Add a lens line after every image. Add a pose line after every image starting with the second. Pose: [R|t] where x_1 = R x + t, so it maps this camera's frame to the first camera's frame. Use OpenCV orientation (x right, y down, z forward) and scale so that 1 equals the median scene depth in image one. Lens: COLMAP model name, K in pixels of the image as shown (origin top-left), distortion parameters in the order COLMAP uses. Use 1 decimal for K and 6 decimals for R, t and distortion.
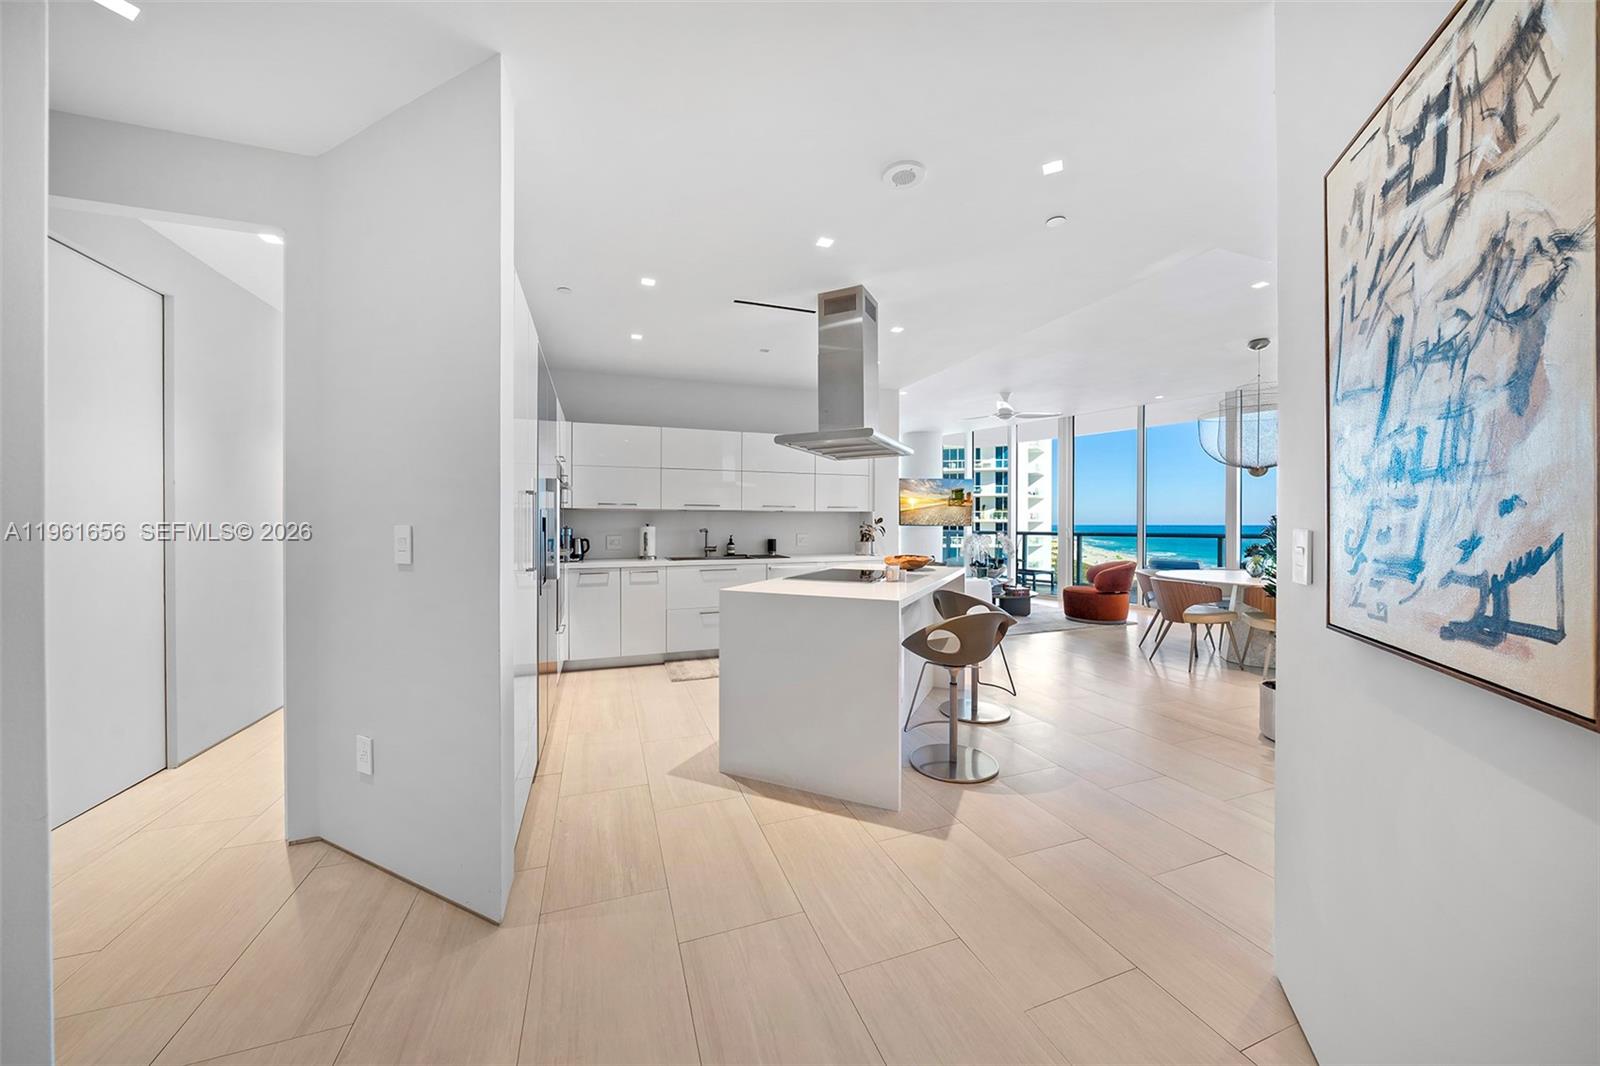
lens RADIAL K [[566.9, 0, 849.0], [0, 566.9, 524.0], [0, 0, 1]] dist [0.001866, 0.000132]
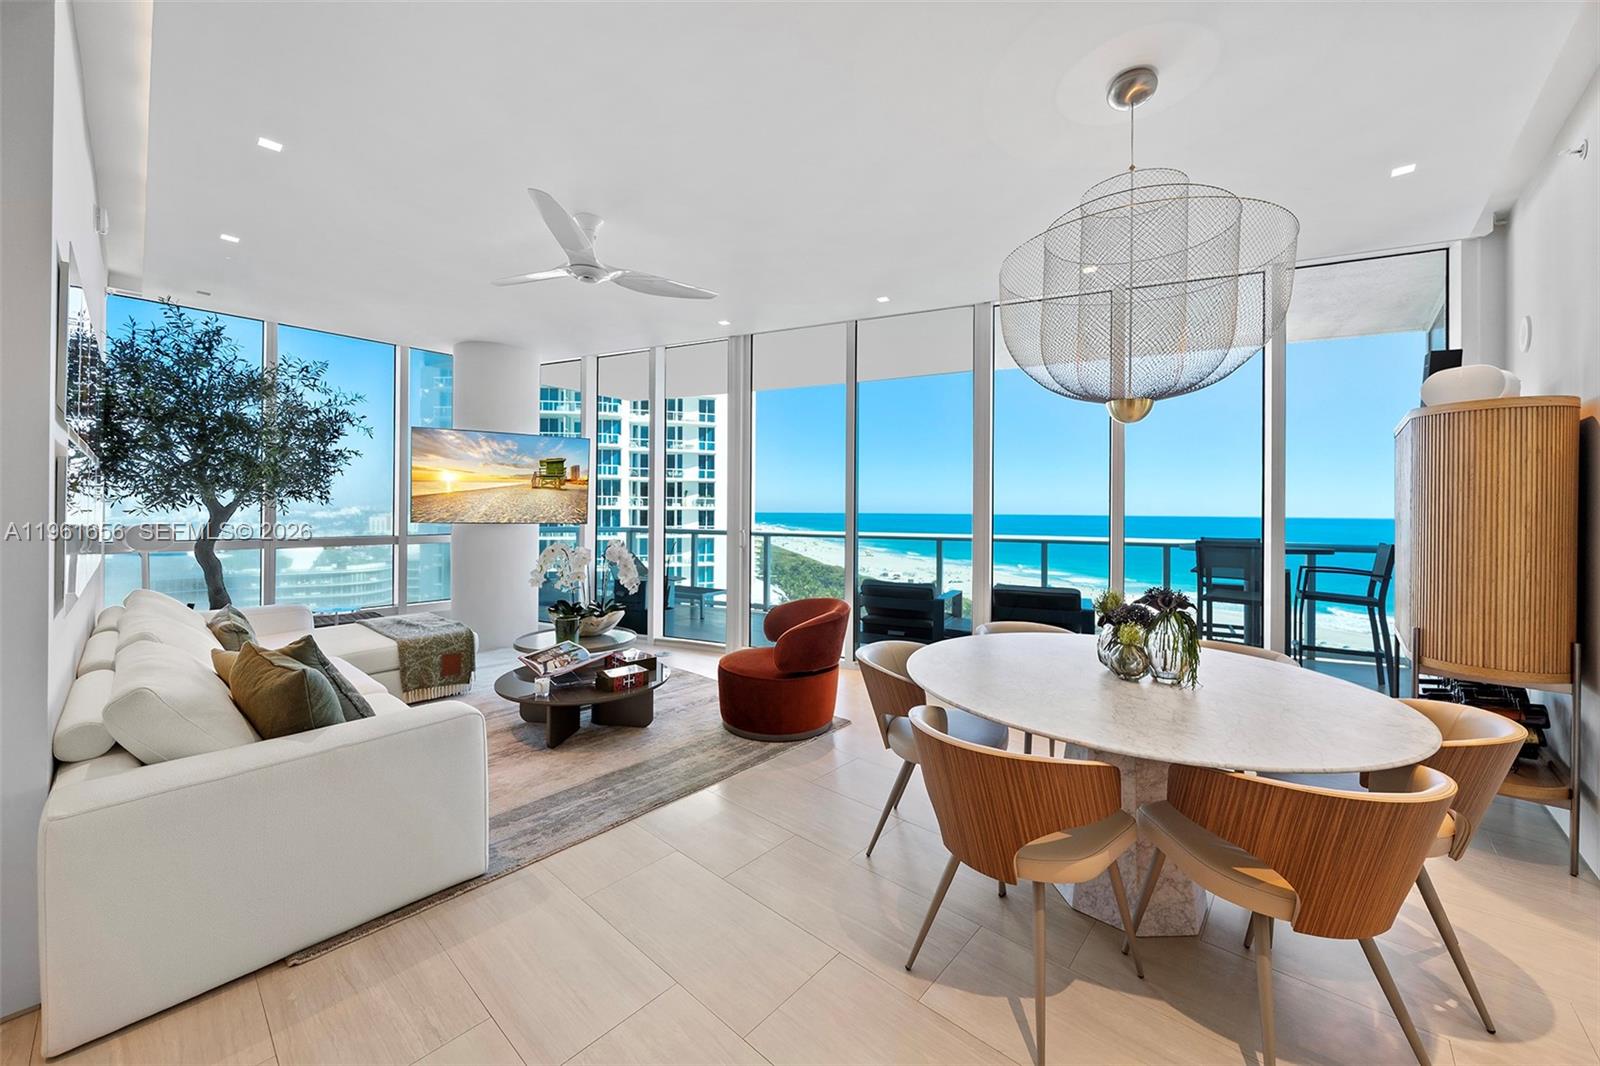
lens RADIAL K [[597.9, 0, 805.9], [0, 597.9, 509.1], [0, 0, 1]] dist [-0.008434, 0.000830]
pose [[0.913128, 0.006999, 0.407613, 0.285942], [-0.005919, 0.999975, -0.003911, -0.019041], [-0.407630, 0.001159, 0.913146, 0.602288]]
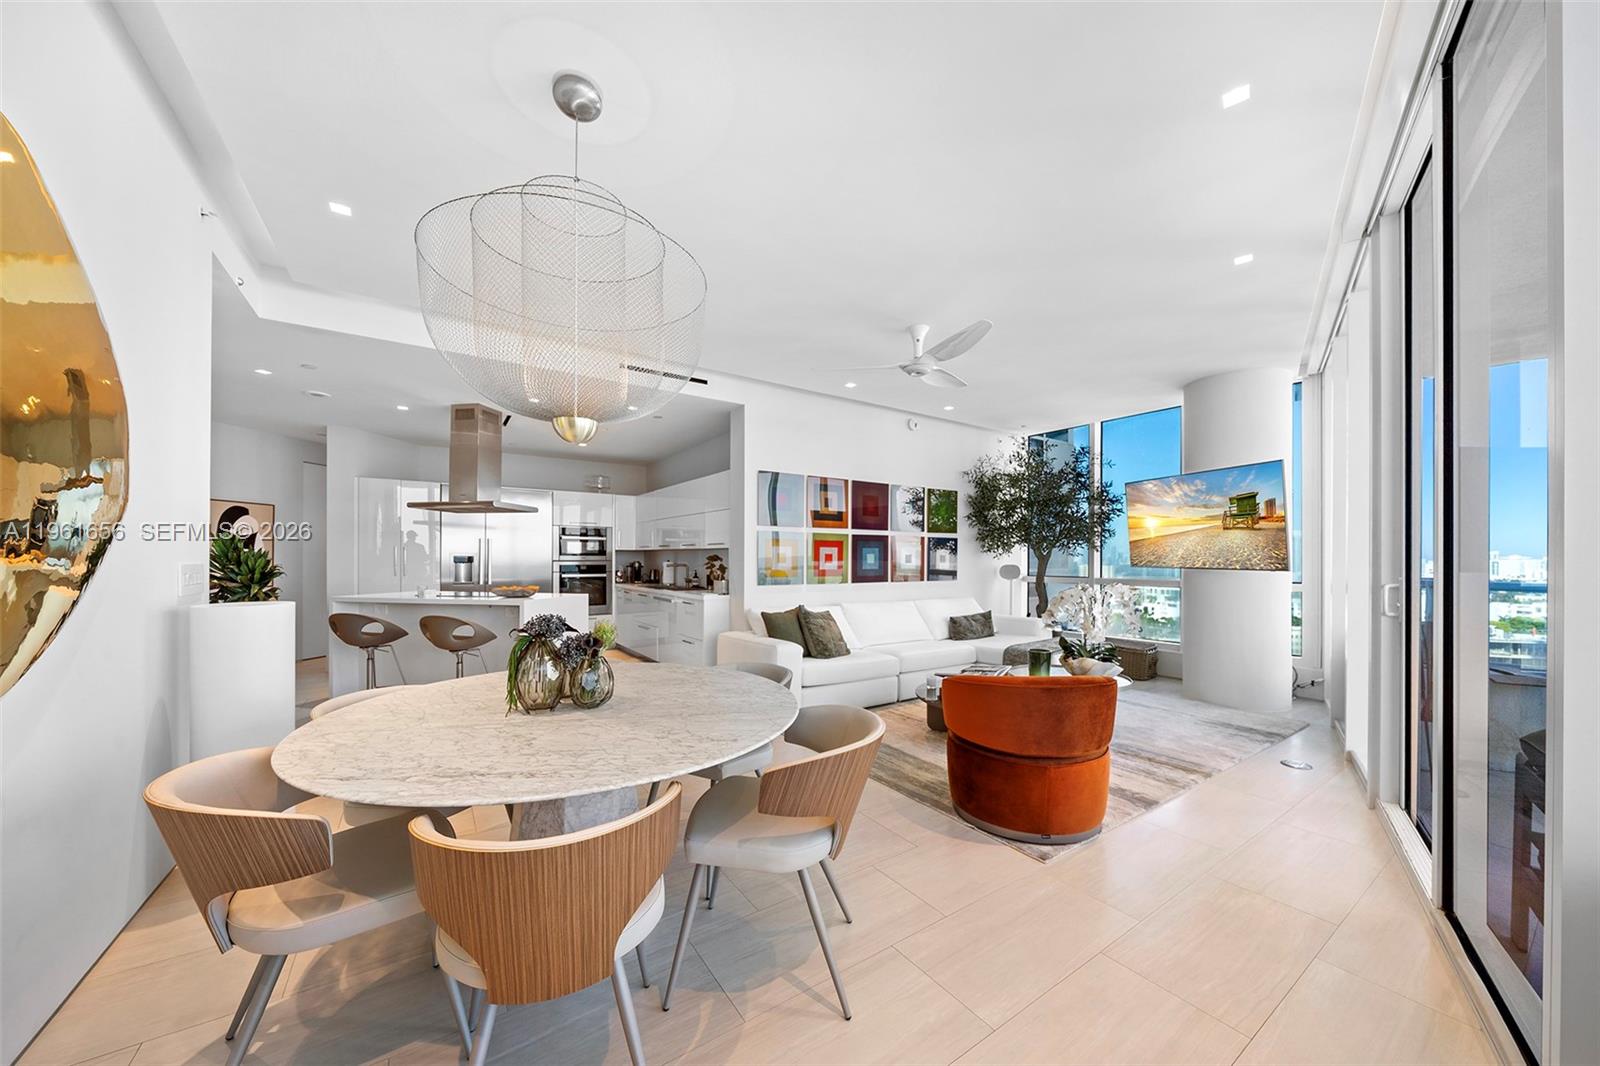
lens RADIAL K [[566.9, 0, 786.8], [0, 566.9, 545.7], [0, 0, 1]] dist [0.001866, 0.000132]
pose [[0.182509, -0.000187, -0.983204, 0.919545], [0.002707, 0.999996, 0.000312, -0.031194], [0.983200, -0.002718, 0.182509, 0.870405]]
